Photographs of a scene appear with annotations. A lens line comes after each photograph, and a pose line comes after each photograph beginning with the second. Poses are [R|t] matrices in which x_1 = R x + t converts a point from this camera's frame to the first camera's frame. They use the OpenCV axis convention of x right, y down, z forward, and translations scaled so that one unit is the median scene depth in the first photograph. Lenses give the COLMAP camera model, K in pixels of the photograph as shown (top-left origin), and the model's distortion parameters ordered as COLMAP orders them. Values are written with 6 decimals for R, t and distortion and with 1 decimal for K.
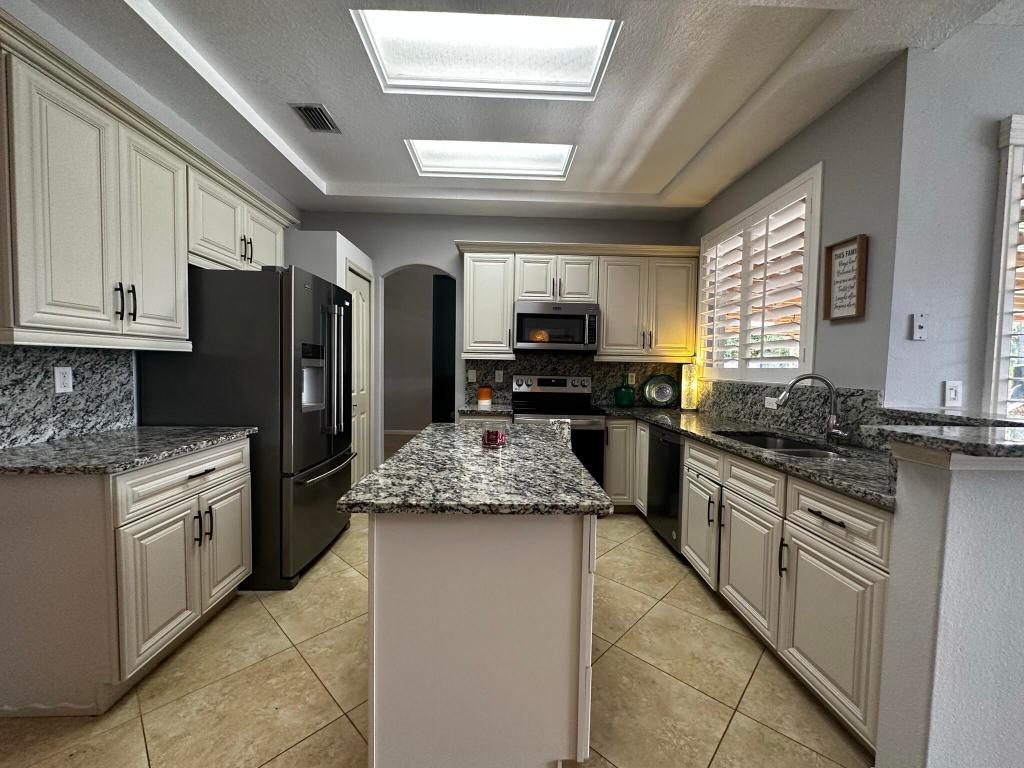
lens RADIAL K [[408.4, 0, 513.7], [0, 408.4, 383.4], [0, 0, 1]] dist [0.008306, 0.000139]
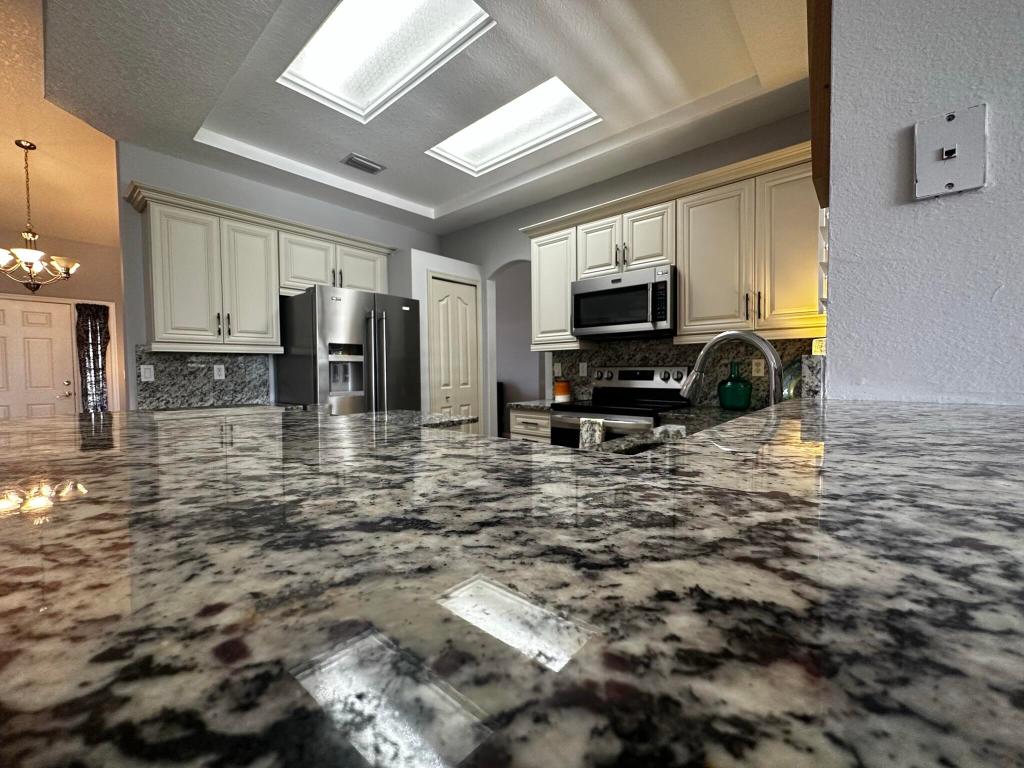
lens RADIAL K [[409.4, 0, 512.2], [0, 409.4, 382.4], [0, 0, 1]] dist [-0.002166, 0.000279]
pose [[0.735883, -0.004947, -0.677091, 0.489765], [-0.005271, 0.999901, -0.013033, 0.025036], [0.677088, 0.013160, 0.735784, 0.275358]]
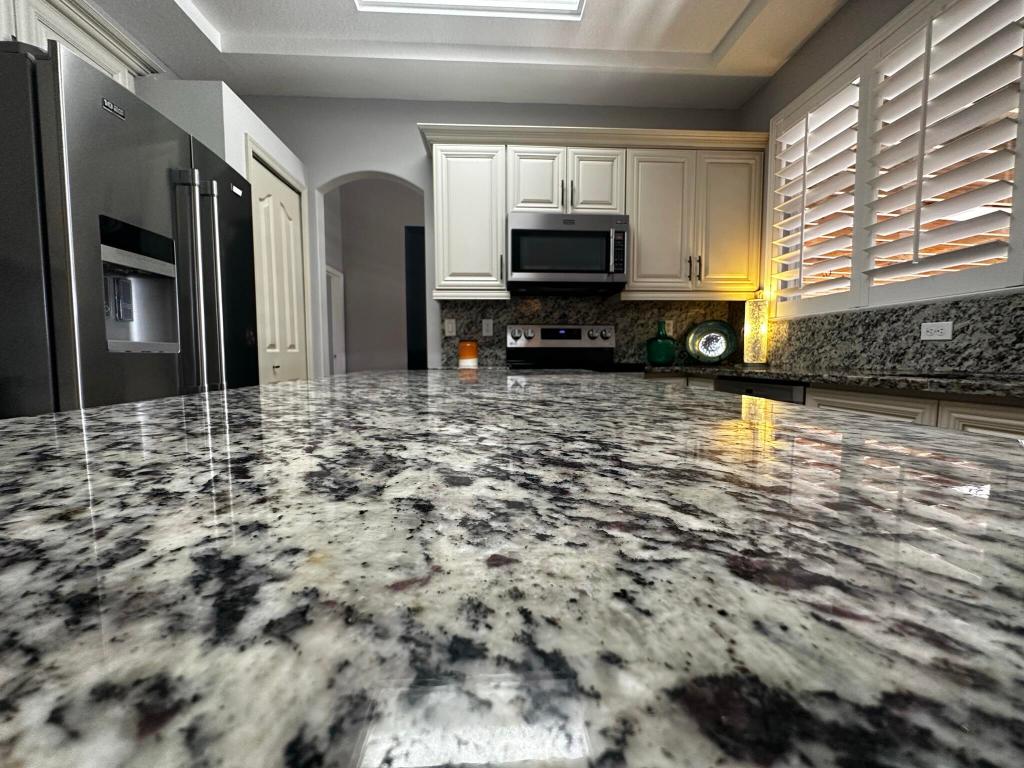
lens RADIAL K [[409.4, 0, 512.2], [0, 409.4, 382.4], [0, 0, 1]] dist [-0.002166, 0.000279]
pose [[0.999418, -0.022668, 0.025501, -0.013846], [0.022073, 0.999483, 0.023396, 0.069834], [-0.026019, -0.022820, 0.999401, 0.296994]]
